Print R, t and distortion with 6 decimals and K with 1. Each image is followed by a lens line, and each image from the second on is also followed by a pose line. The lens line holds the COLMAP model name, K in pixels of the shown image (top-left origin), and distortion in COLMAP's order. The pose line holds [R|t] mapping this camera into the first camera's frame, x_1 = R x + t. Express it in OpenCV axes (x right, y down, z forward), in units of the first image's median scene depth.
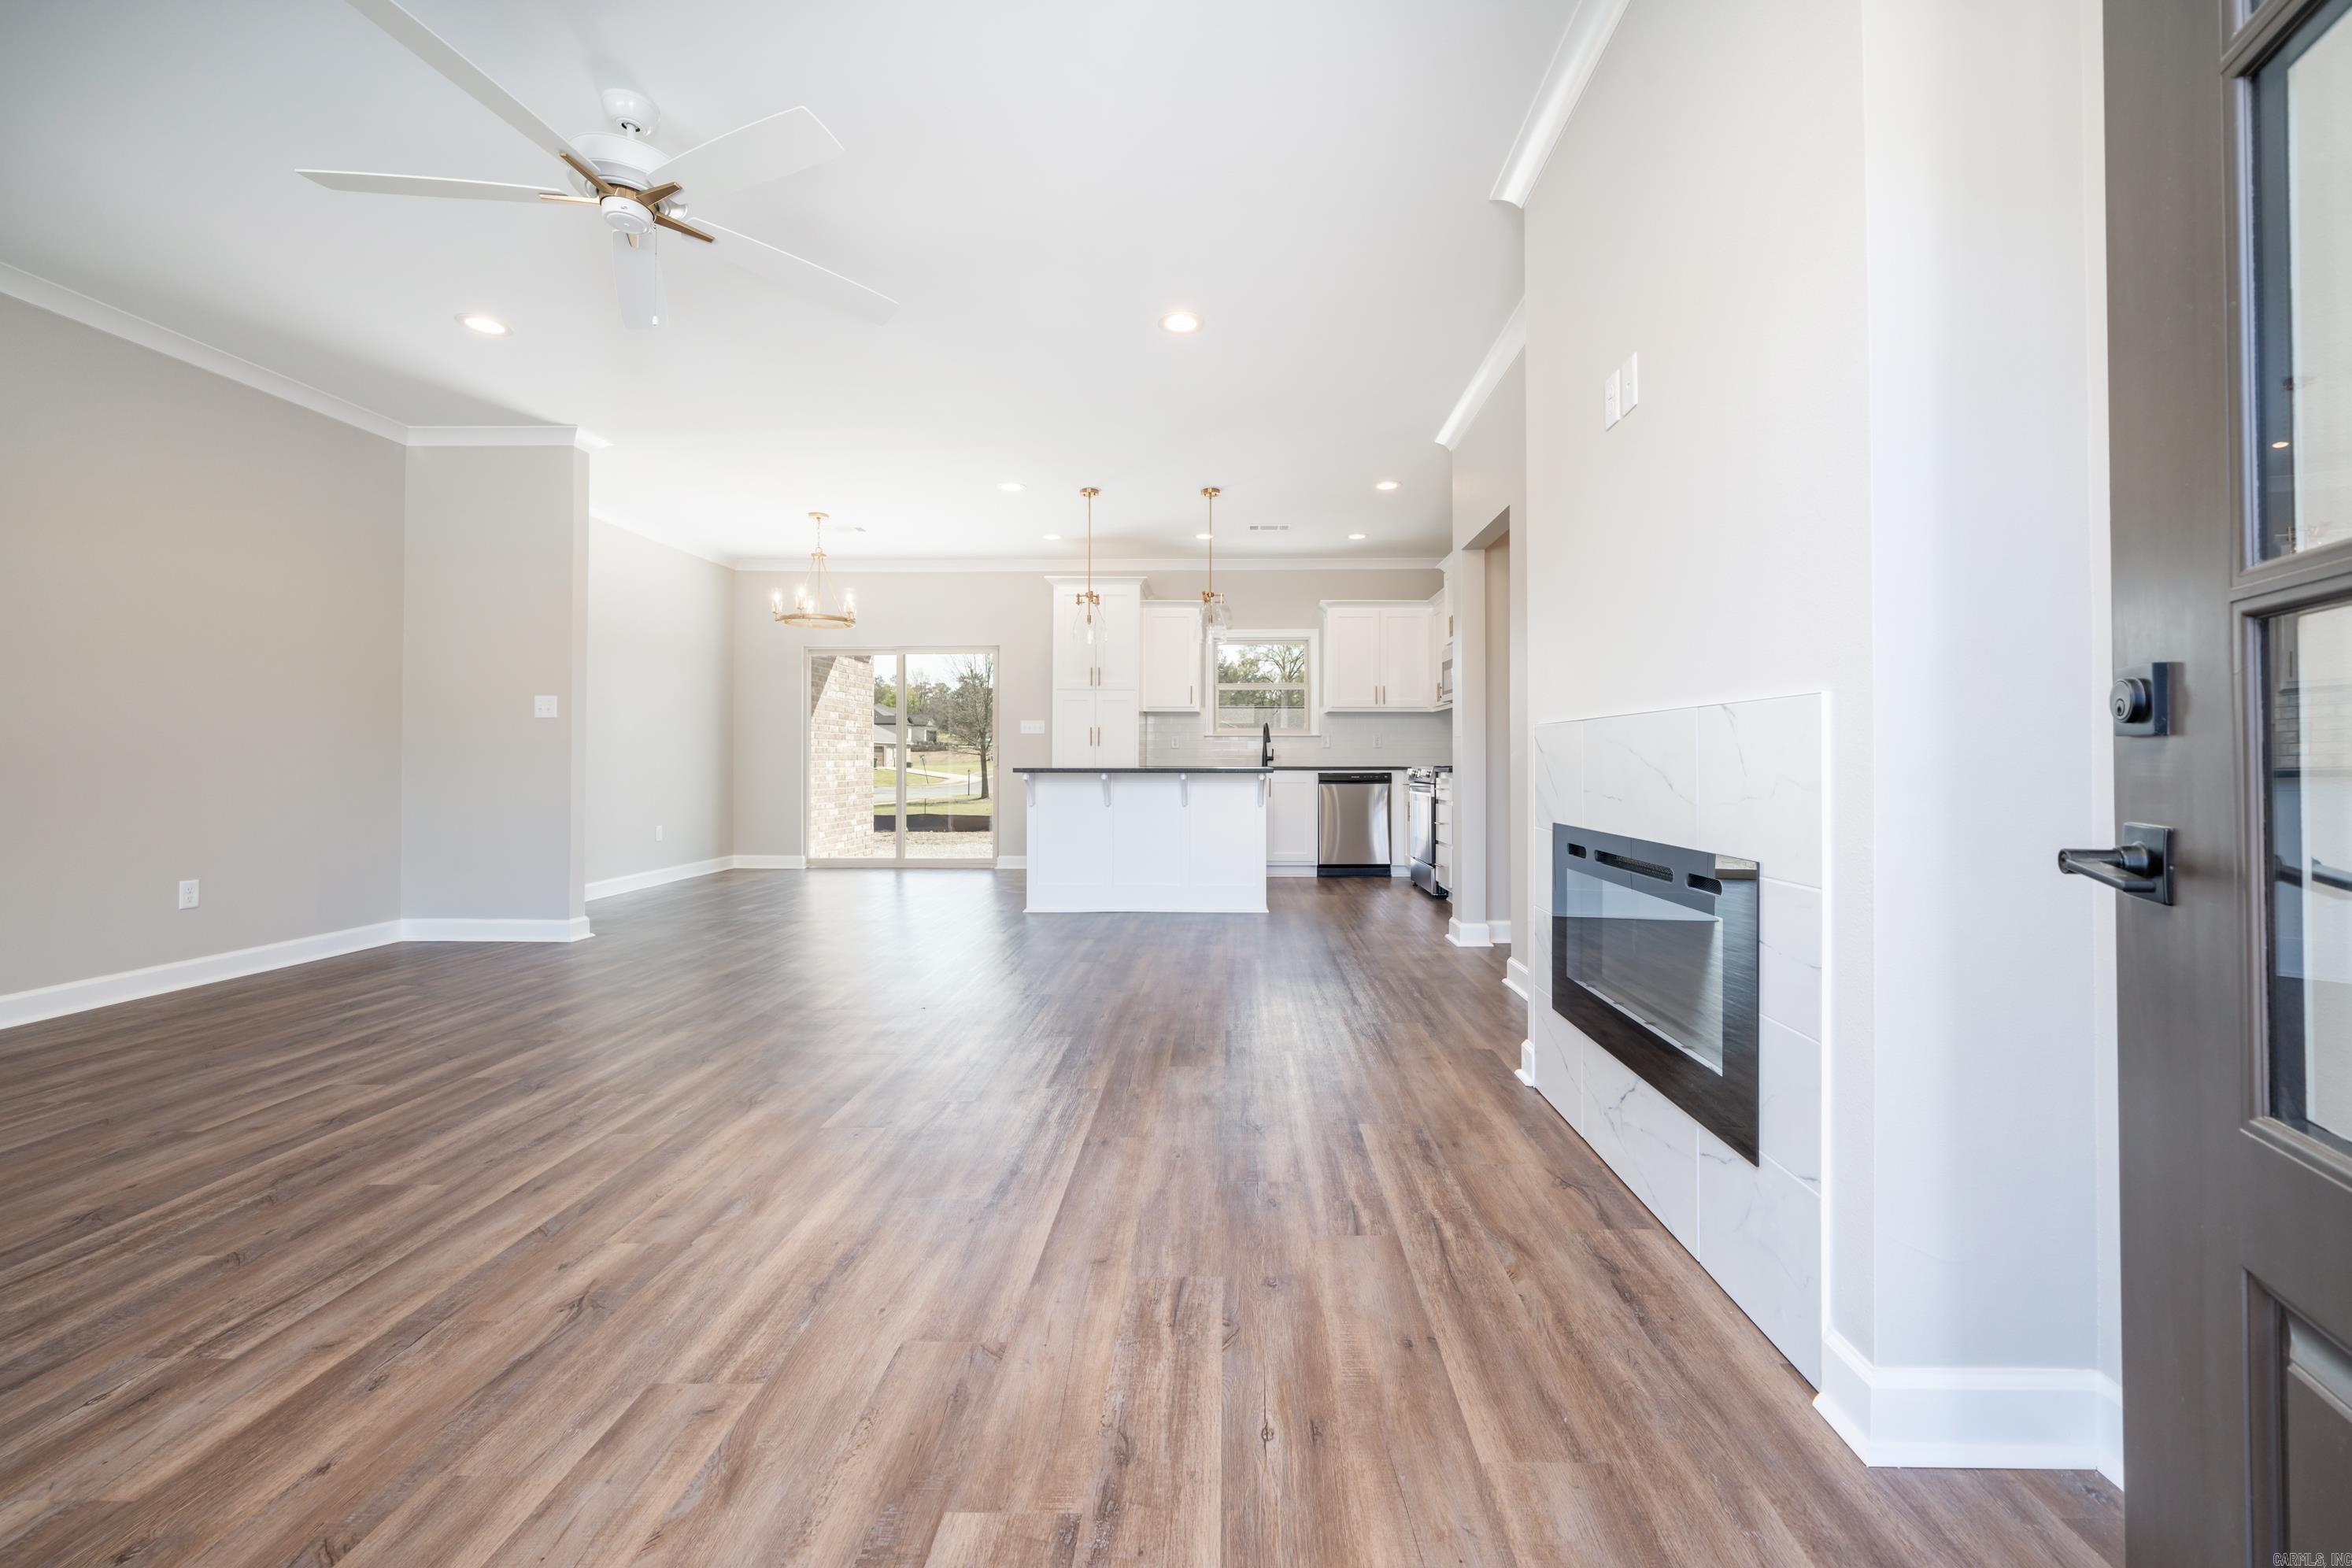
lens RADIAL K [[935.2, 0, 1213.2], [0, 935.2, 753.5], [0, 0, 1]] dist [0.000163, 0.000261]
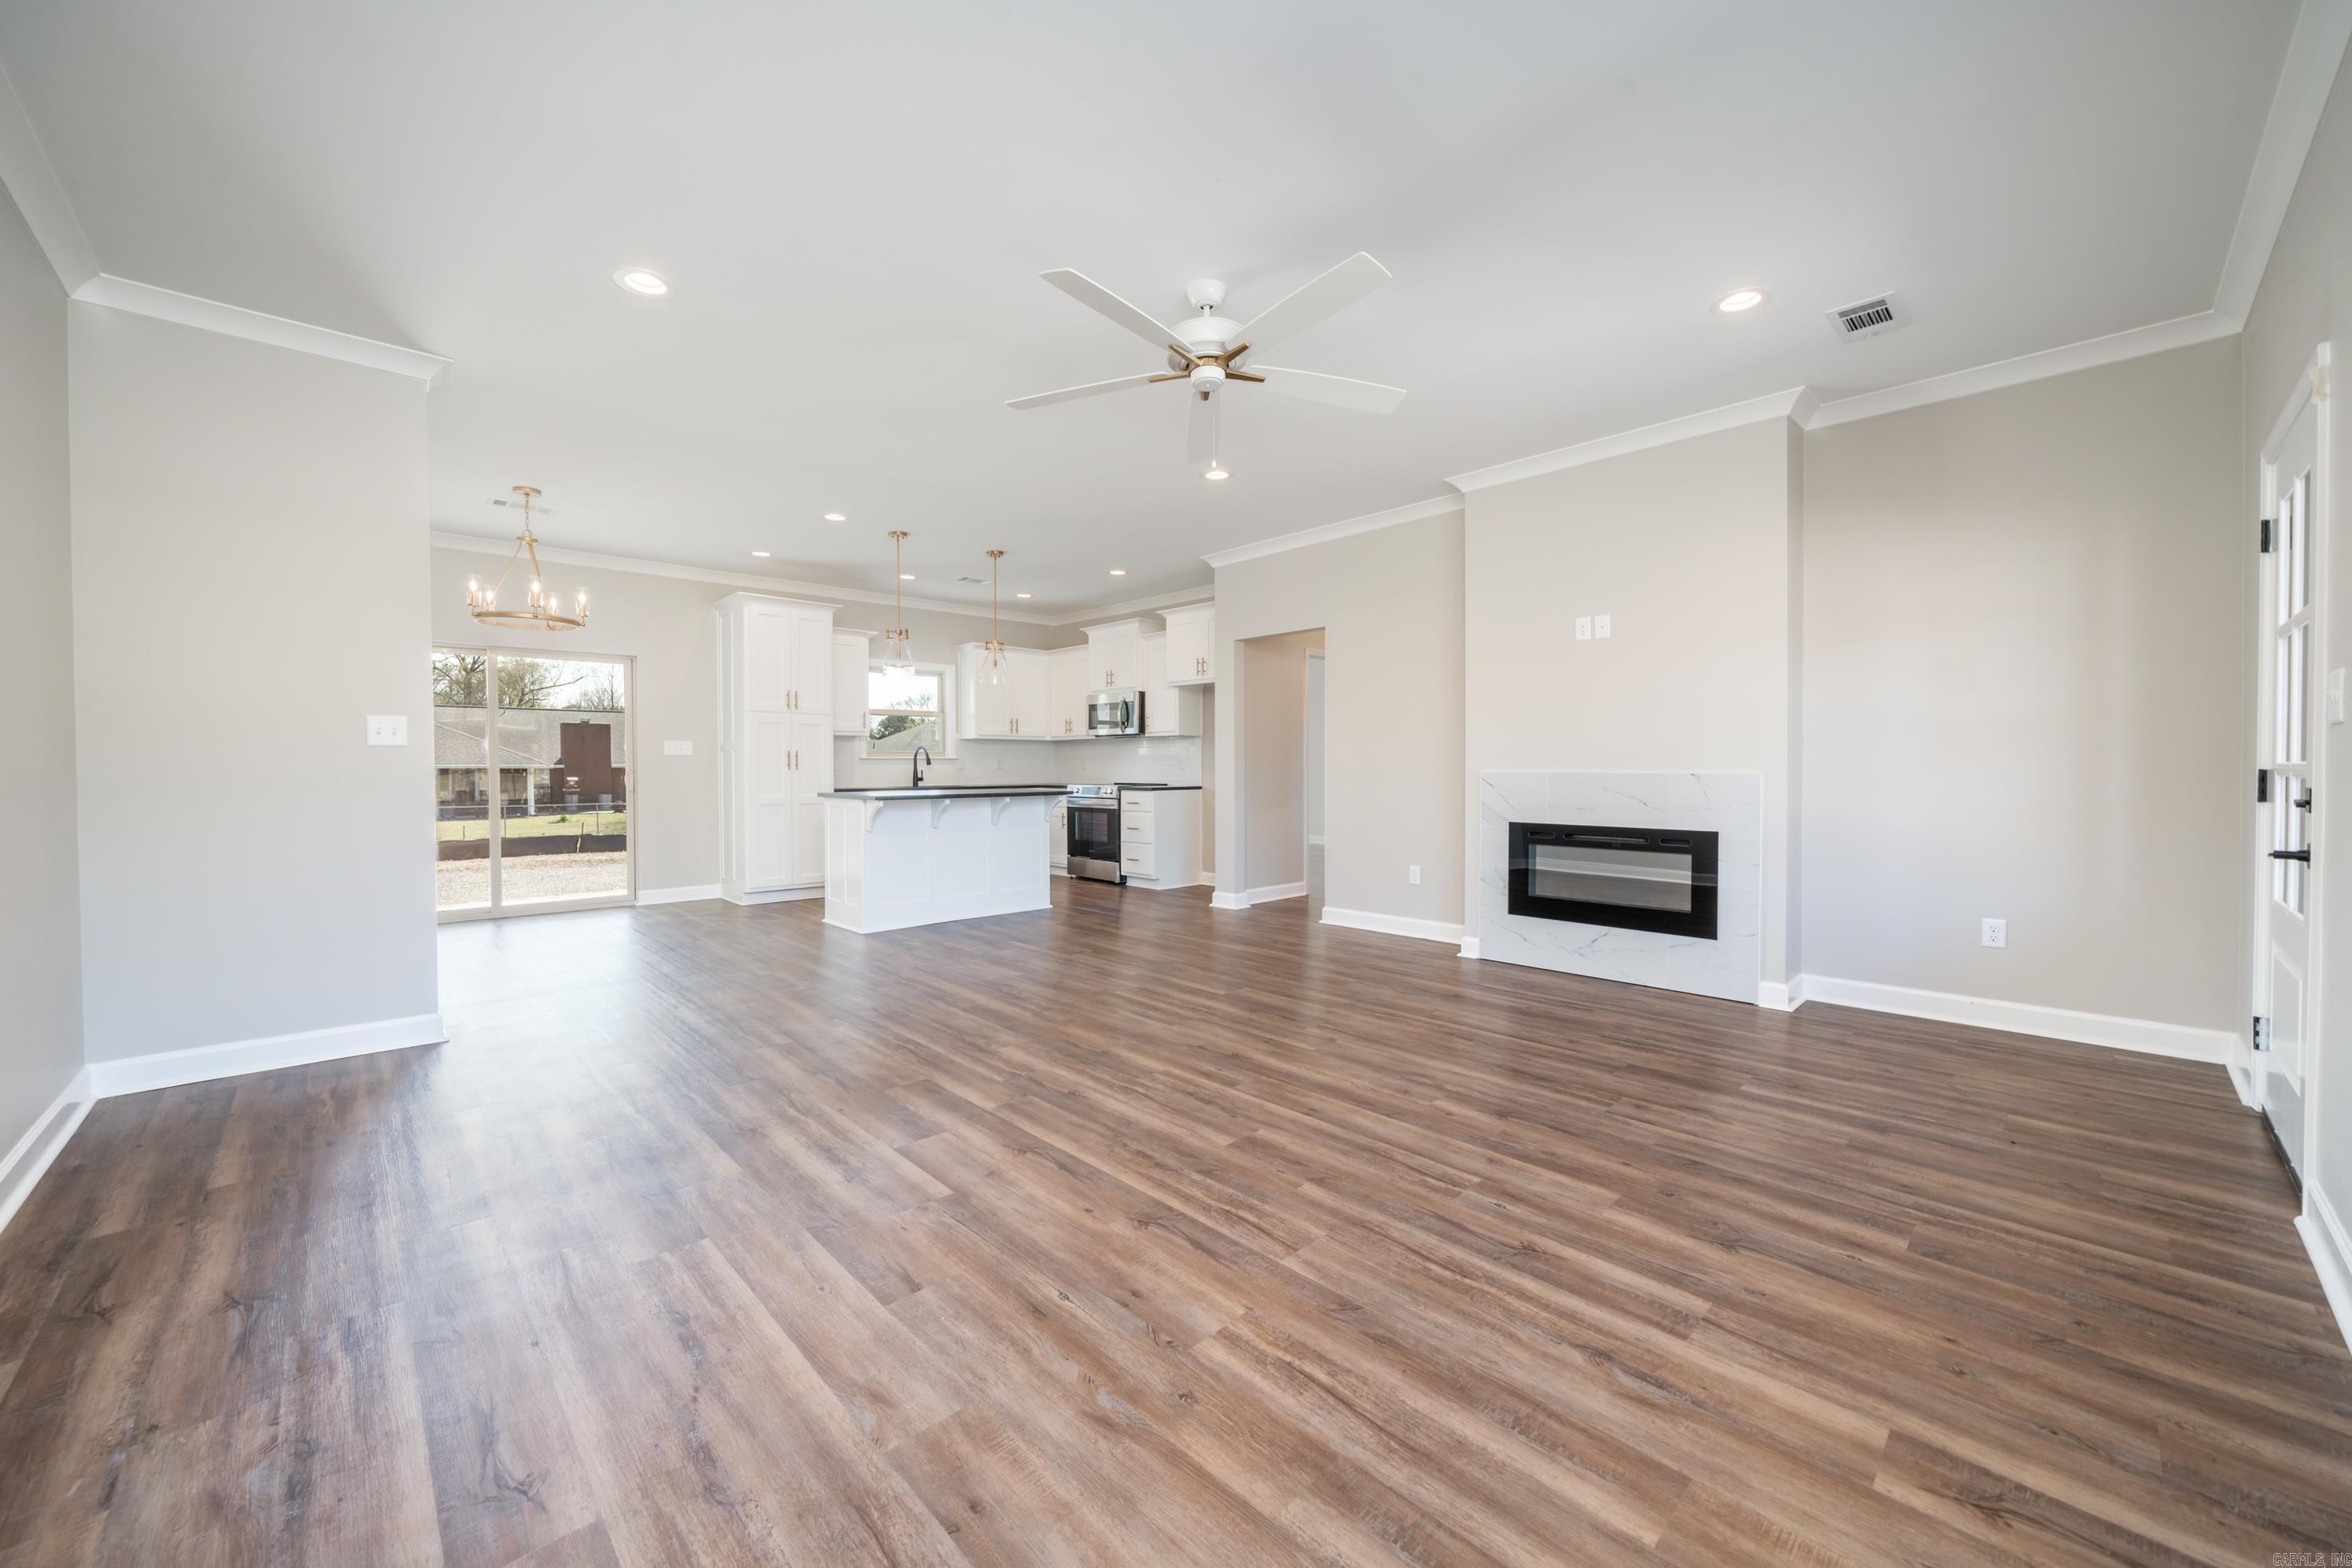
lens RADIAL K [[870.4, 0, 1165.0], [0, 870.4, 777.5], [0, 0, 1]] dist [-0.000628, 0.000305]
pose [[0.718644, -0.010882, 0.695293, -1.701454], [-0.002598, 0.999829, 0.018334, -0.061959], [-0.695373, -0.014981, 0.718492, 0.199008]]
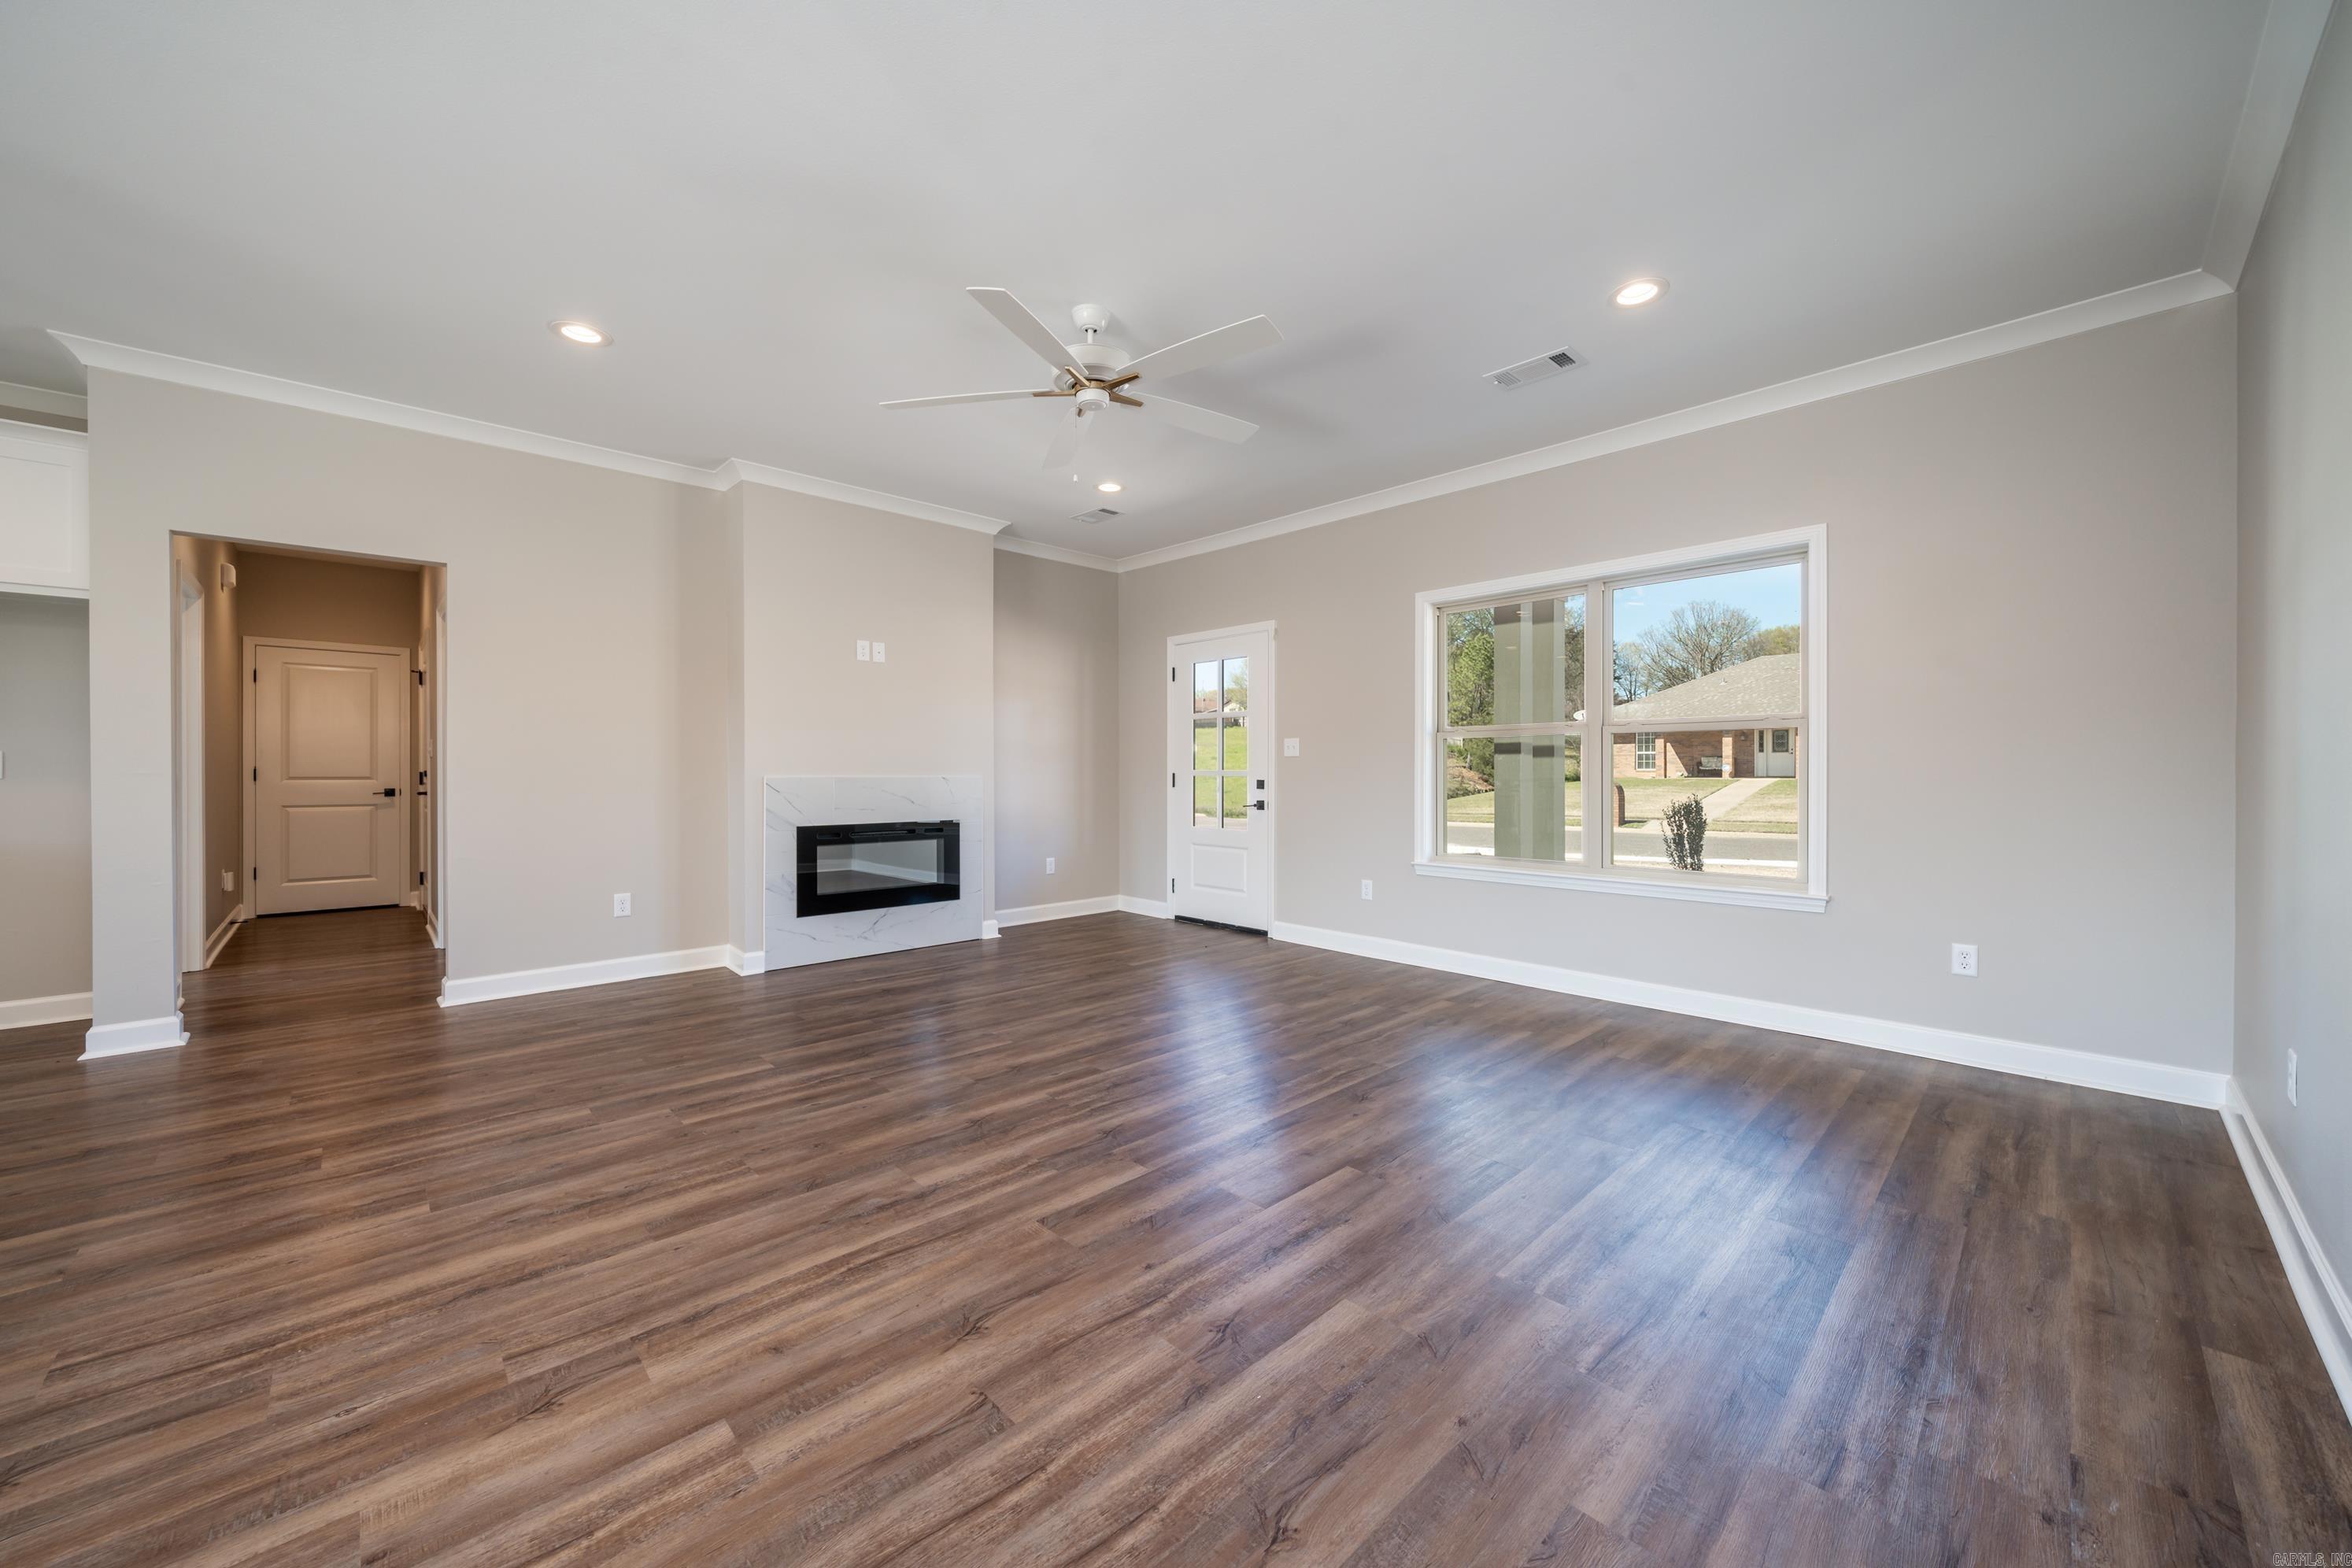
lens RADIAL K [[870.4, 0, 1165.0], [0, 870.4, 777.5], [0, 0, 1]] dist [-0.000628, 0.000305]
pose [[-0.692102, -0.006457, 0.721771, -1.806676], [-0.006133, 0.999976, 0.003065, -0.050656], [-0.721774, -0.002305, -0.692125, 2.012501]]
